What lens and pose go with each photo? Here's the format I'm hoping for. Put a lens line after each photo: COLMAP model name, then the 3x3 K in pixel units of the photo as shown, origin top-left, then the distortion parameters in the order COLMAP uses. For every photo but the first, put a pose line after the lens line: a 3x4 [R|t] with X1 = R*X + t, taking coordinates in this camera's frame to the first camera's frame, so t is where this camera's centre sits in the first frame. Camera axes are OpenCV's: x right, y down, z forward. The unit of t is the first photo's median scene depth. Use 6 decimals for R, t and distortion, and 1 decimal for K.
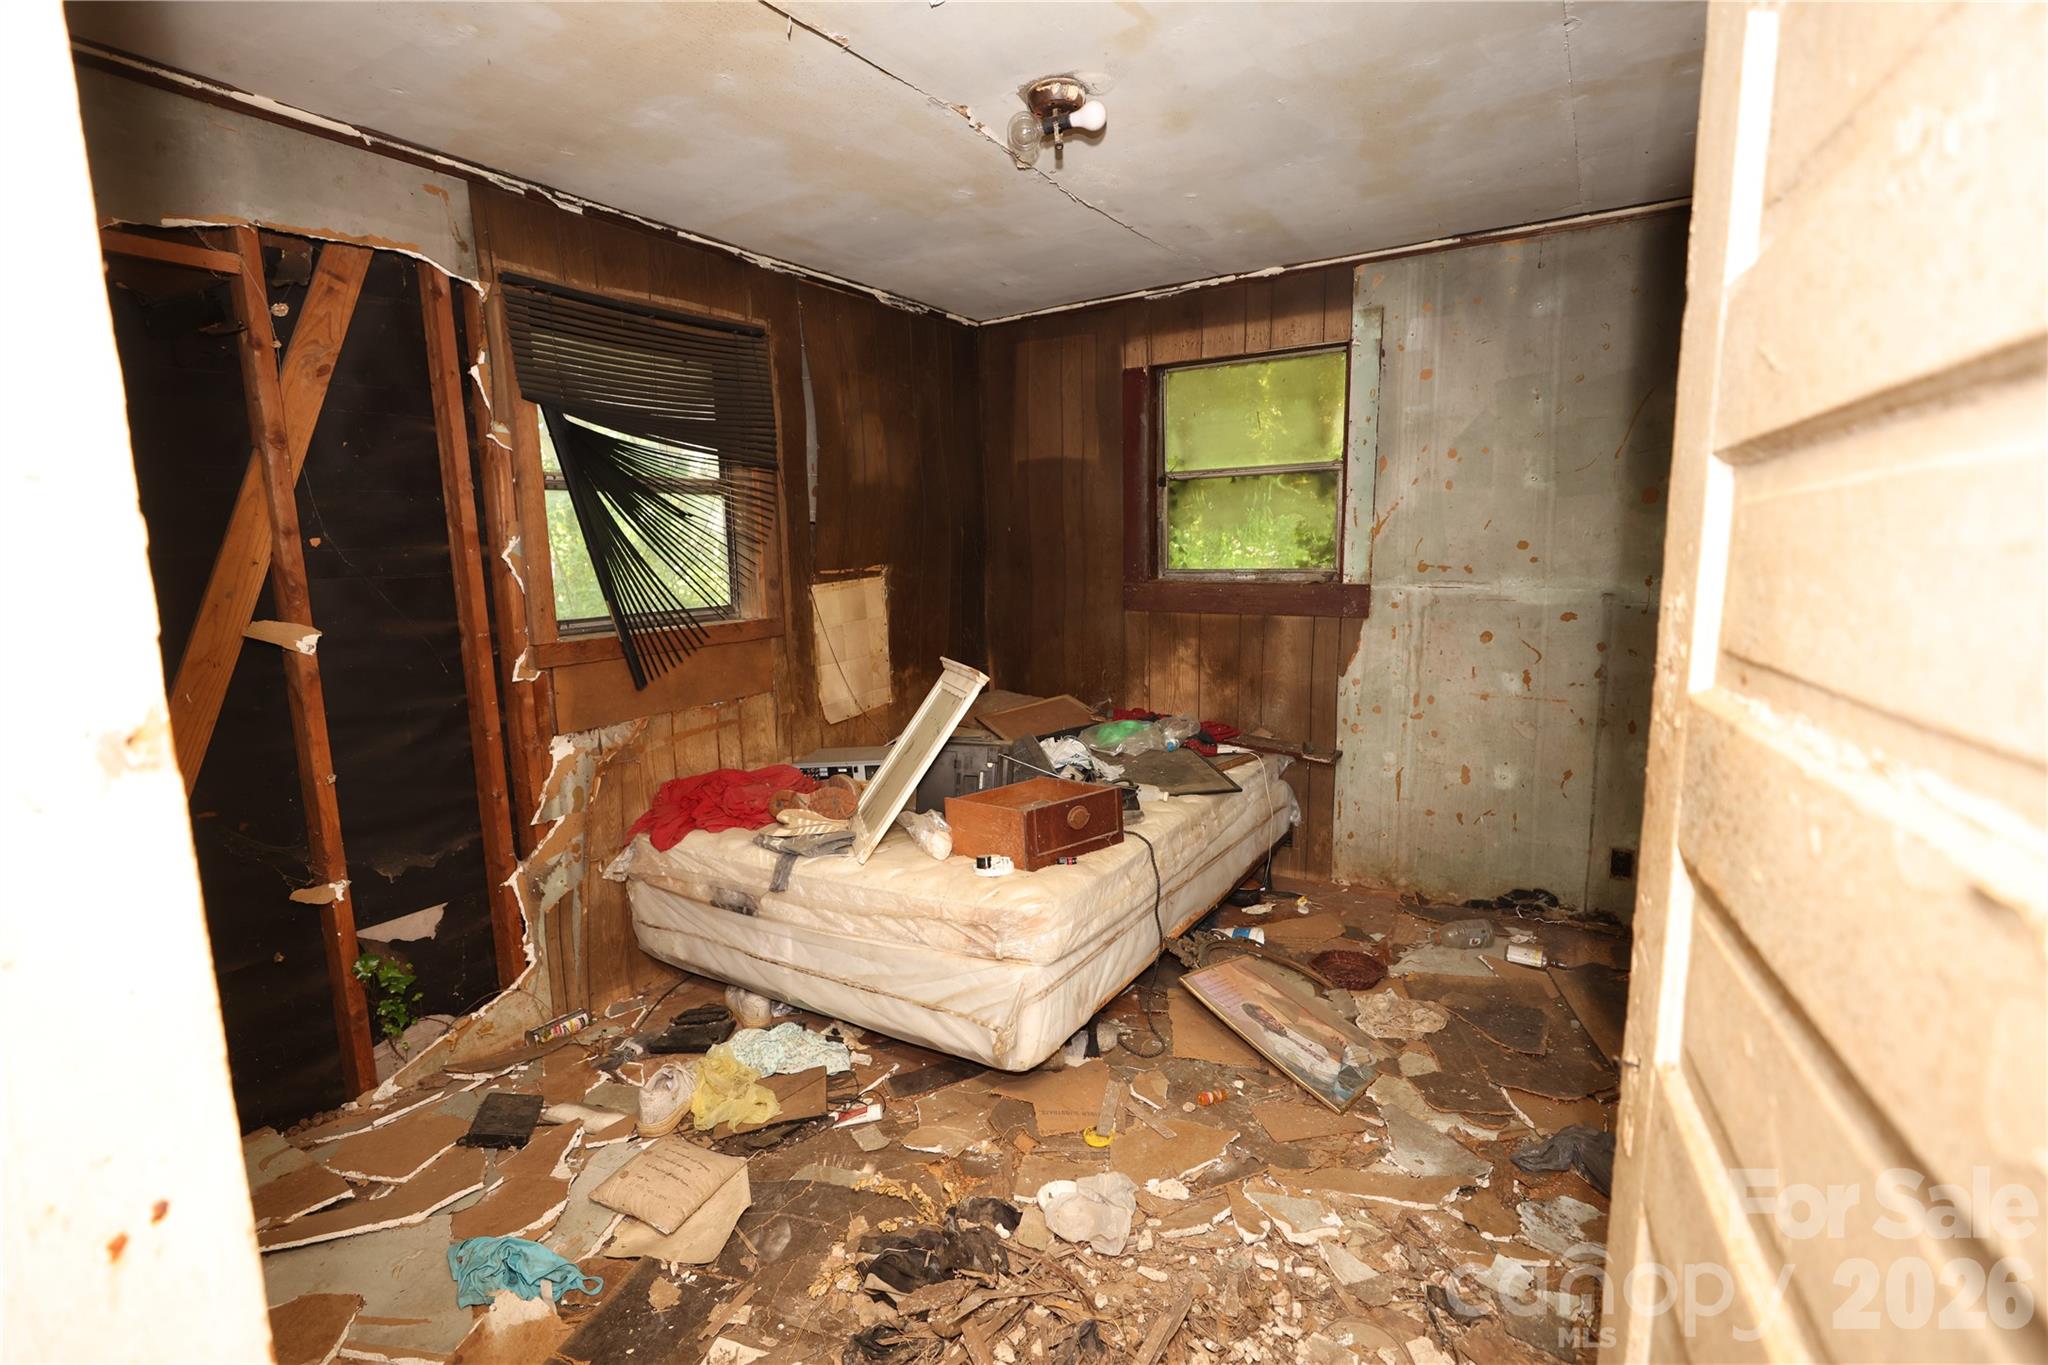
lens RADIAL K [[910.9, 0, 1013.3], [0, 910.9, 683.5], [0, 0, 1]] dist [0.004145, -0.000450]
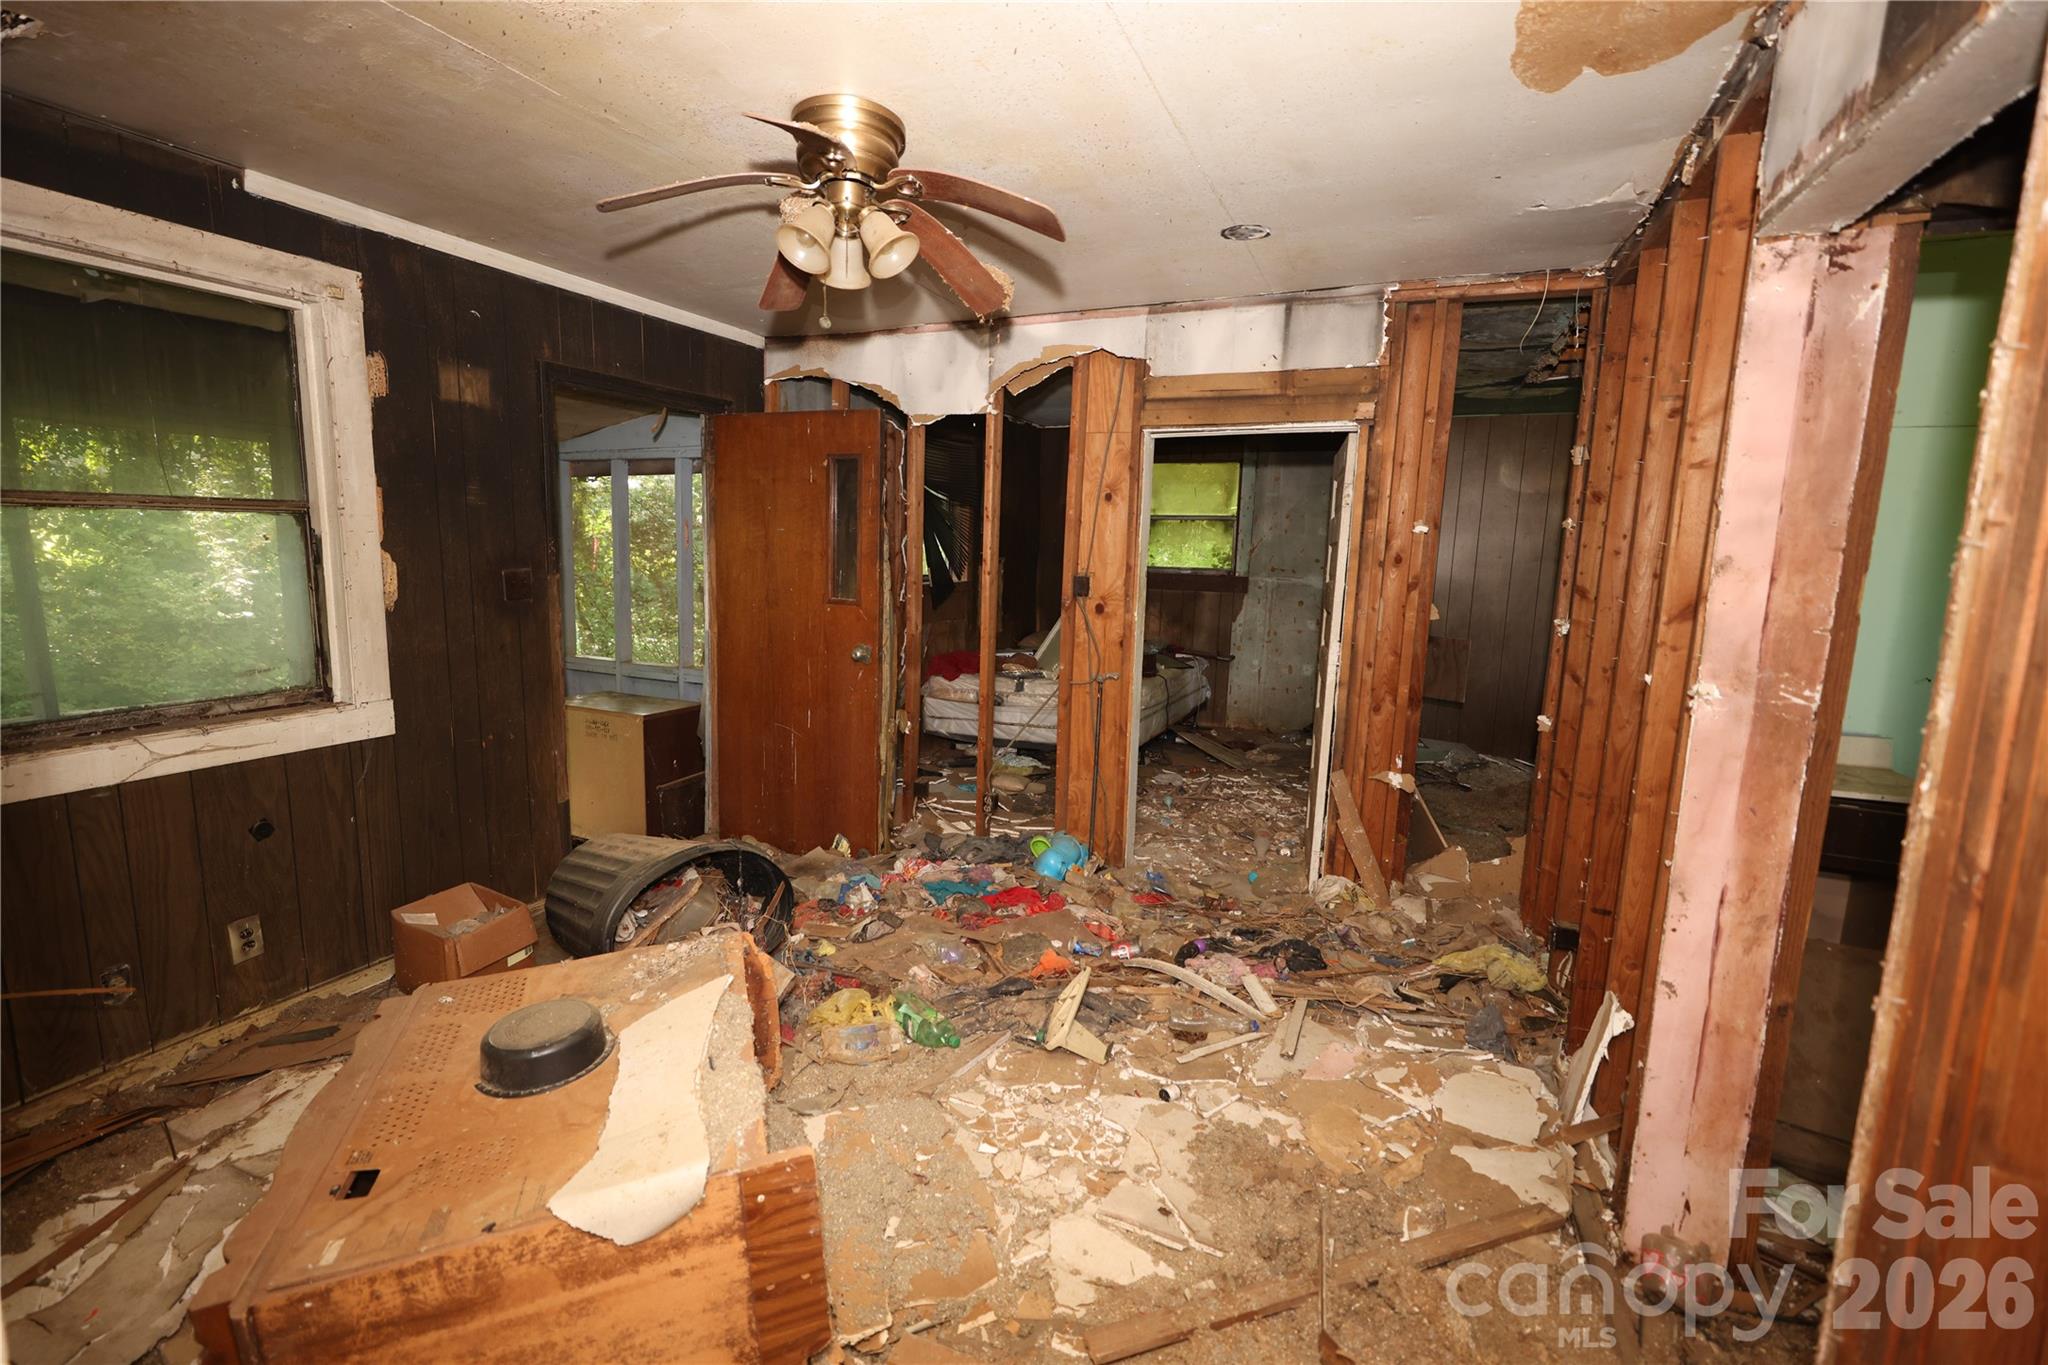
lens RADIAL K [[910.9, 0, 1010.1], [0, 910.9, 677.6], [0, 0, 1]] dist [0.004145, -0.000450]
pose [[0.985521, 0.029685, 0.166934, -0.465093], [-0.027637, 0.999512, -0.014577, 0.159508], [-0.167285, 0.009752, 0.985860, -0.913374]]
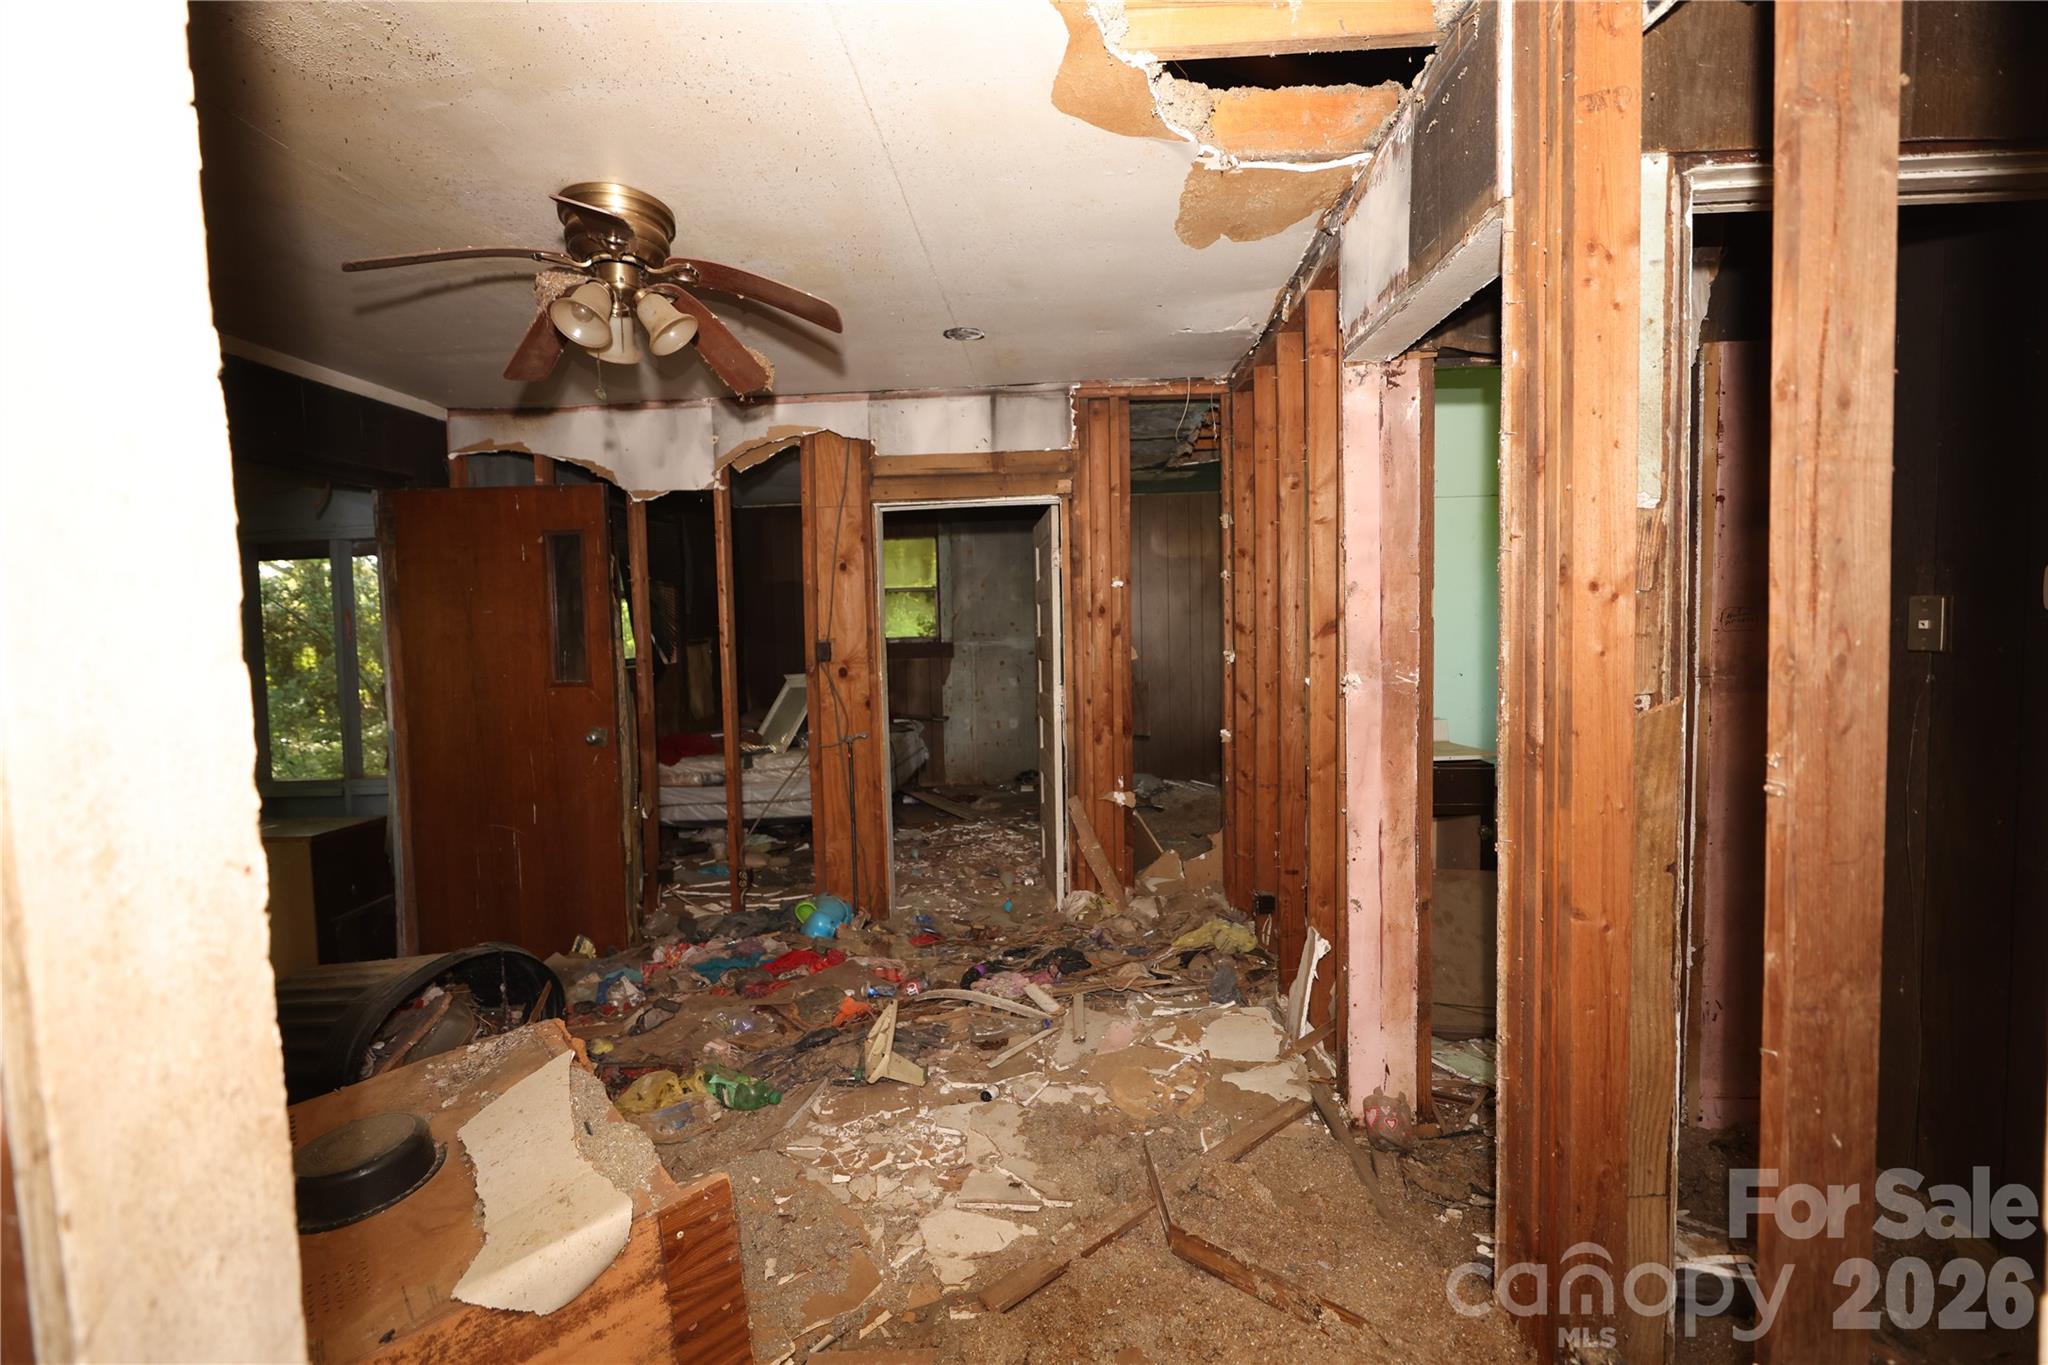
lens RADIAL K [[910.9, 0, 1025.9], [0, 910.9, 683.2], [0, 0, 1]] dist [0.004145, -0.000450]
pose [[0.861695, -0.027667, 0.506672, -0.566979], [0.082773, 0.992802, -0.086559, 0.191054], [-0.500630, 0.116526, 0.857782, -0.950142]]
